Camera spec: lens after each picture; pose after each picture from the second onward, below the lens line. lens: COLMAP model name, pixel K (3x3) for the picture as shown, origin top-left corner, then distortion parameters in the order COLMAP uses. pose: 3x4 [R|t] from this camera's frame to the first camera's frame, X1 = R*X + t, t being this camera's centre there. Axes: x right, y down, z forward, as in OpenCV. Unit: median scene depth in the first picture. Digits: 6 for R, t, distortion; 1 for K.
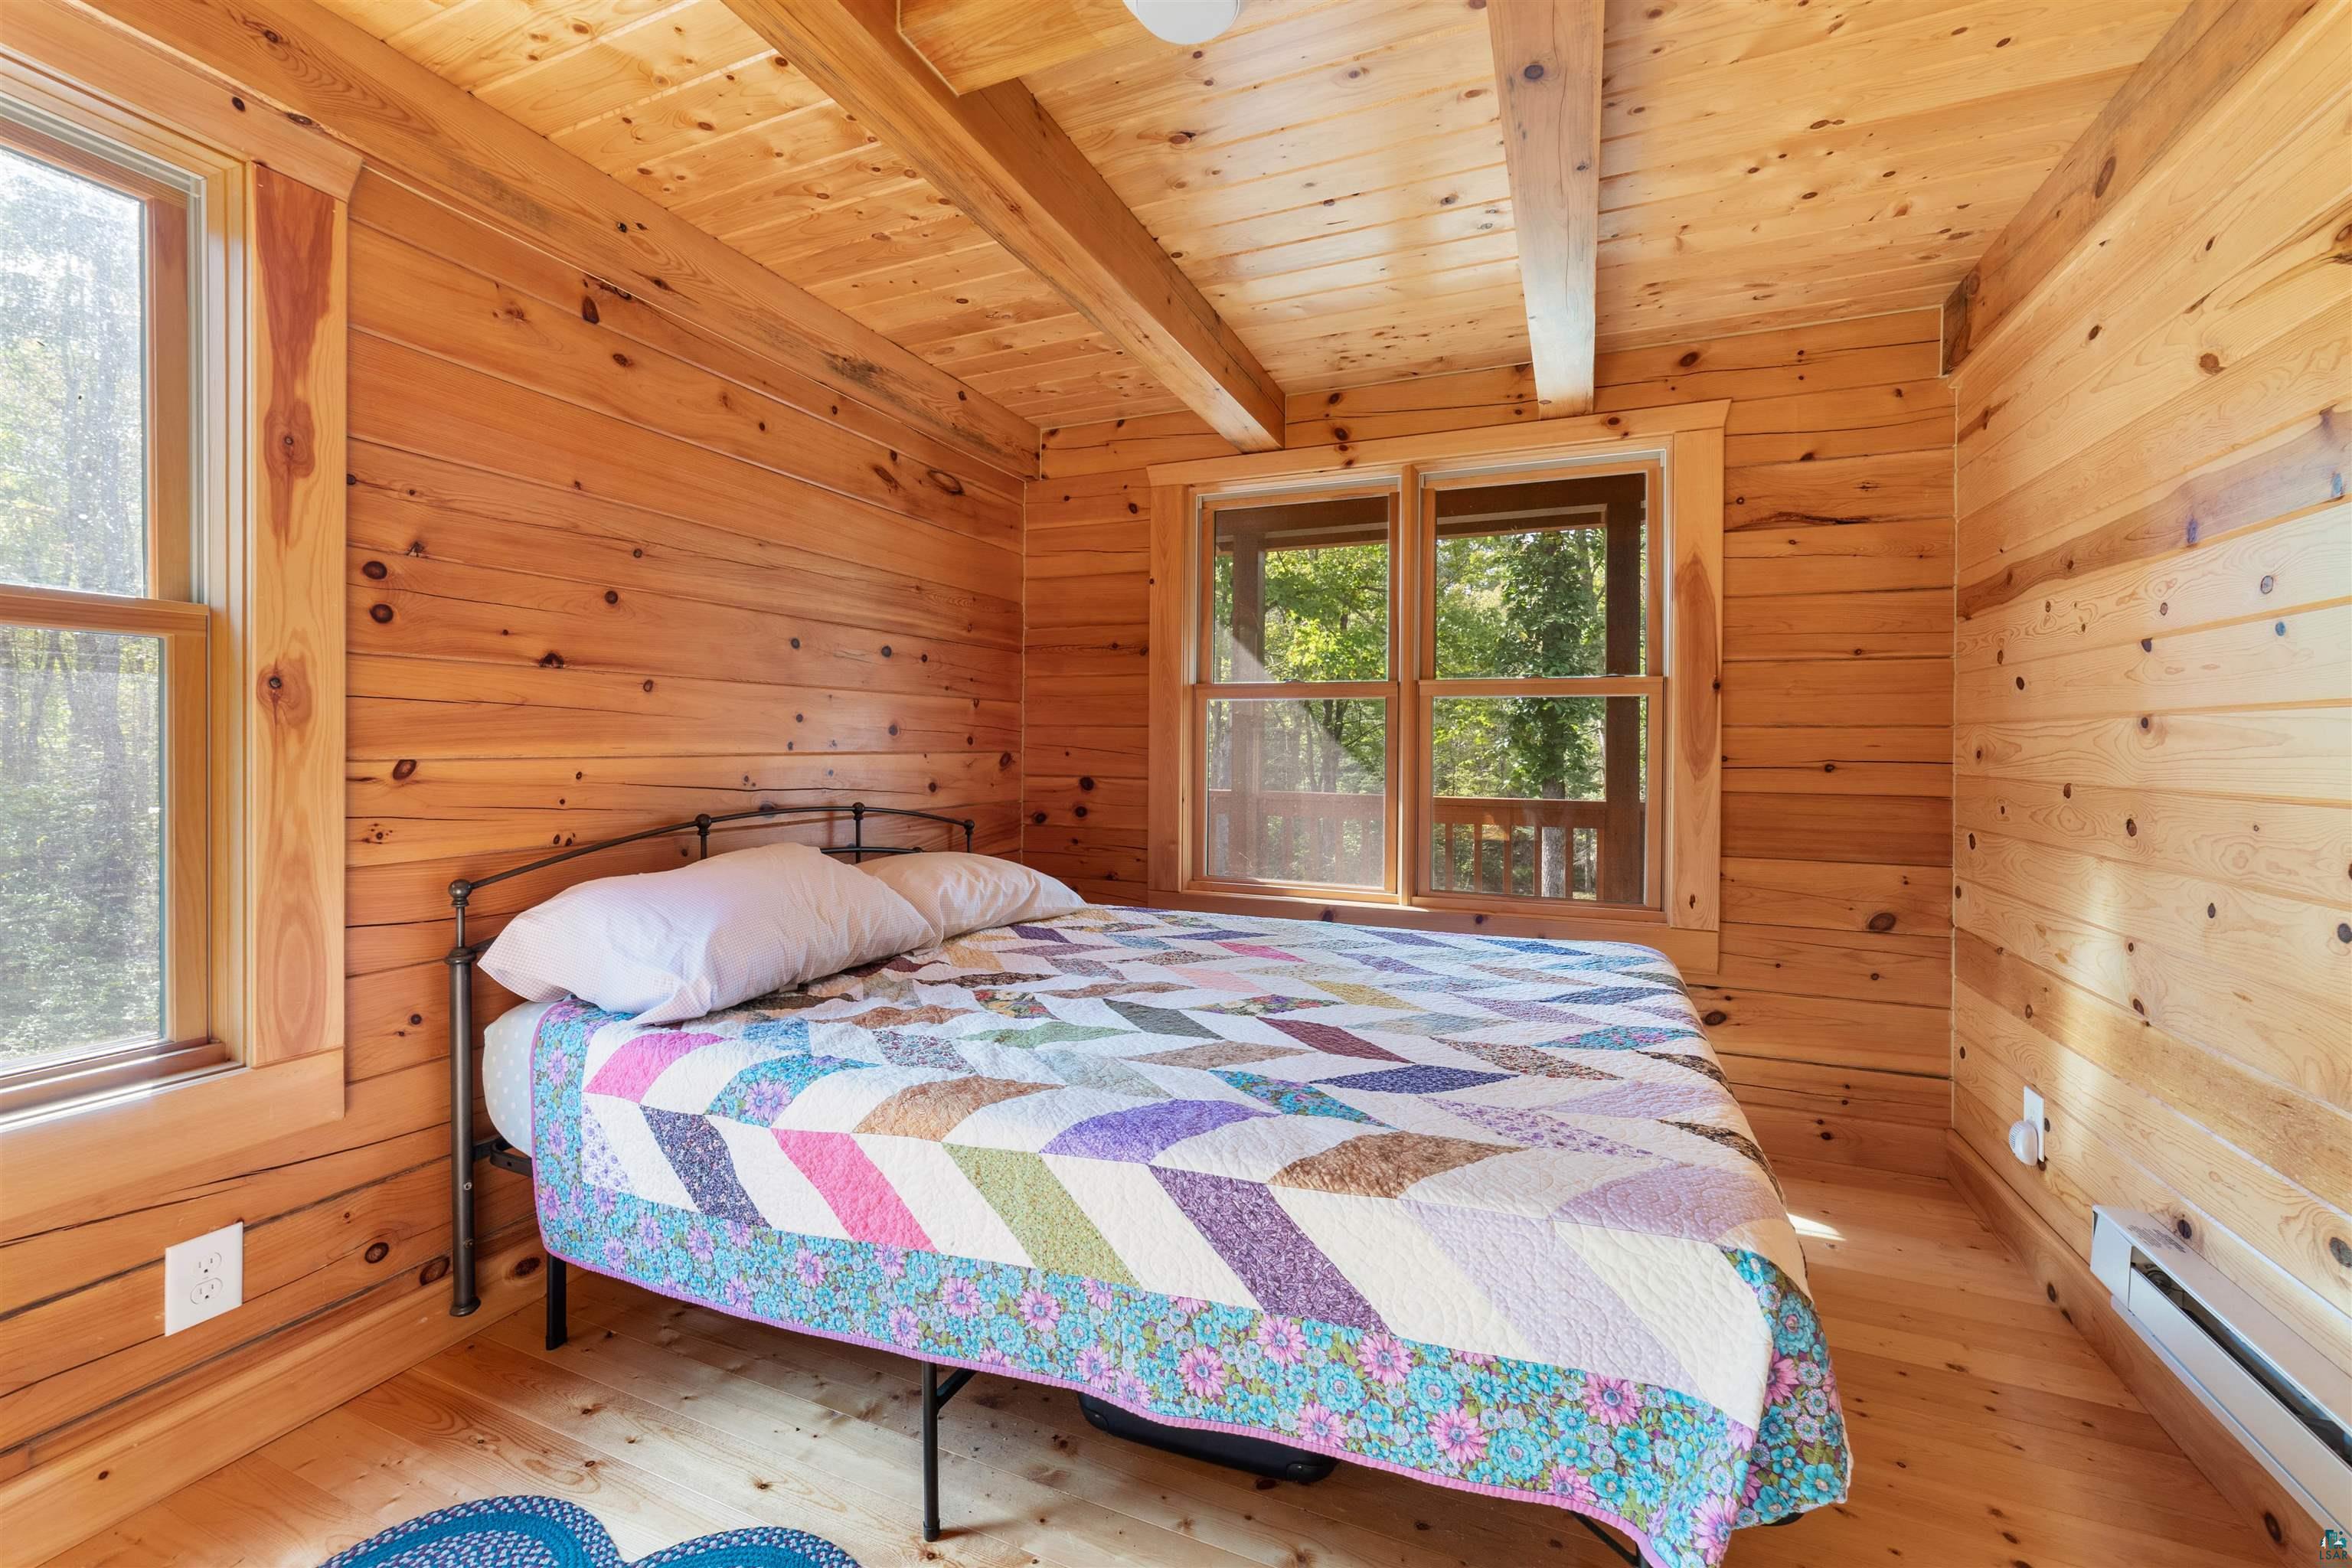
lens RADIAL K [[938.8, 0, 1174.2], [0, 938.8, 745.6], [0, 0, 1]] dist [-0.020378, 0.009319]
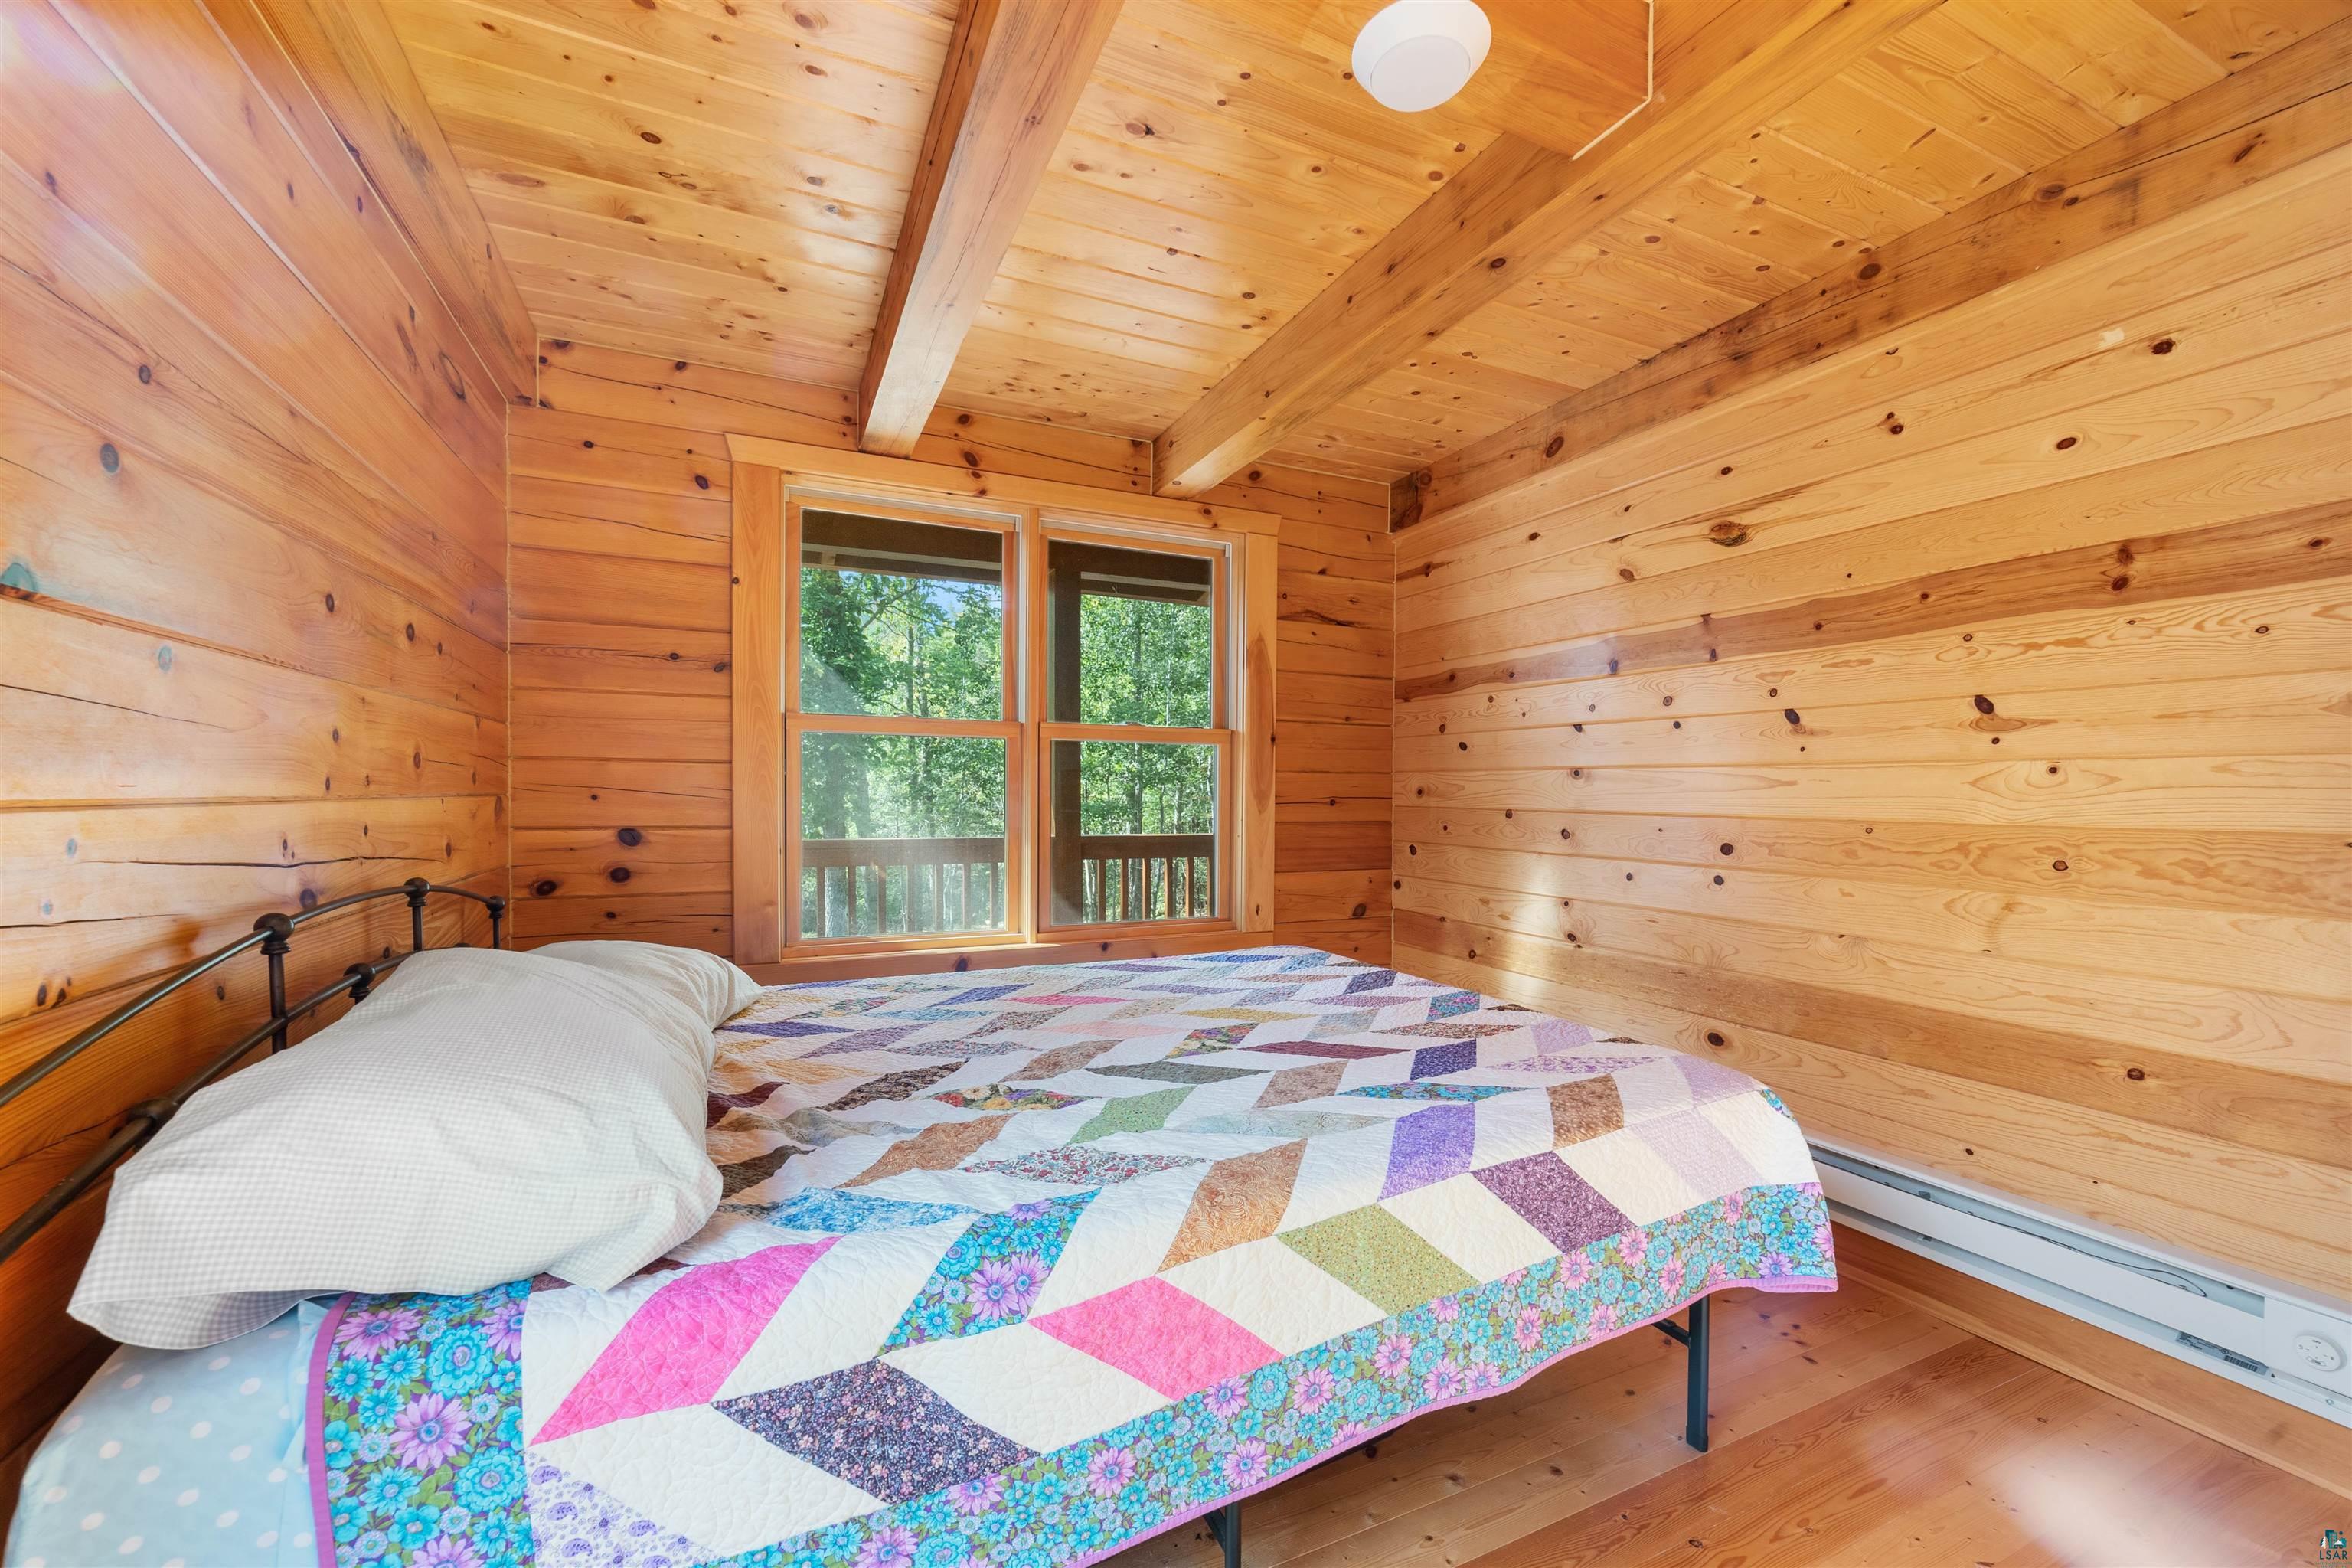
lens RADIAL K [[940.1, 0, 1184.7], [0, 940.1, 805.9], [0, 0, 1]] dist [-0.010963, 0.000178]
pose [[0.672002, -0.015016, 0.740397, -0.737446], [-0.000314, 0.999789, 0.020561, 0.001108], [-0.740549, -0.014050, 0.671855, 0.365599]]
